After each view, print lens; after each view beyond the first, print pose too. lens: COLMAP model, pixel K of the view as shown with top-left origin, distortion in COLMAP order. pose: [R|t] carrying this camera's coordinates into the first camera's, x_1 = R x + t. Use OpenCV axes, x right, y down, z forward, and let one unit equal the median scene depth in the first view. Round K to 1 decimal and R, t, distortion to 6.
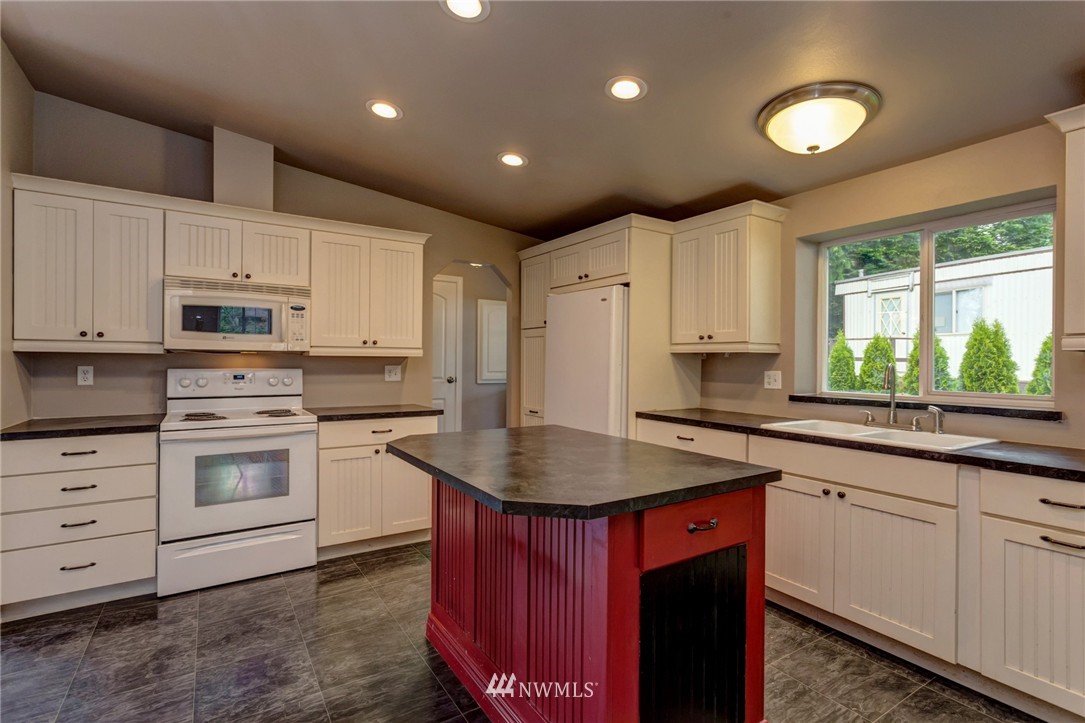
lens RADIAL K [[514.3, 0, 542.5], [0, 514.3, 361.5], [0, 0, 1]] dist [-0.001168, 0.000893]
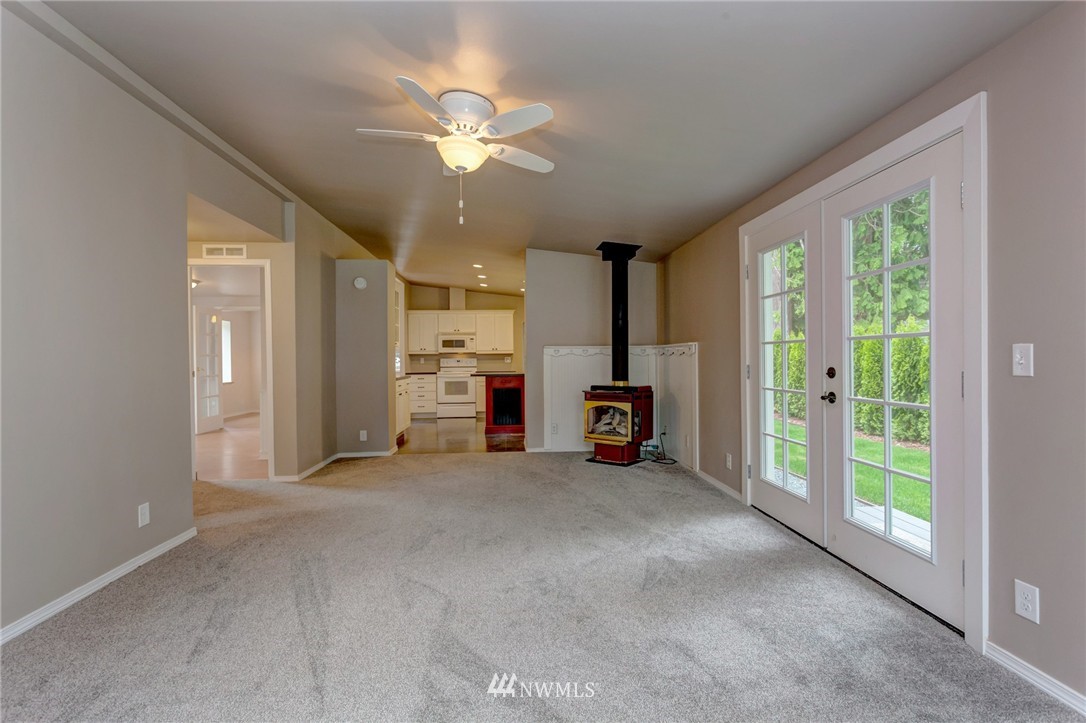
lens RADIAL K [[514.8, 0, 543.0], [0, 514.8, 361.5], [0, 0, 1]] dist [-0.001168, 0.000893]
pose [[0.870369, -0.019227, -0.492024, 1.580731], [0.019284, 0.999802, -0.004956, 0.064838], [0.492021, -0.005175, 0.870568, -1.681126]]
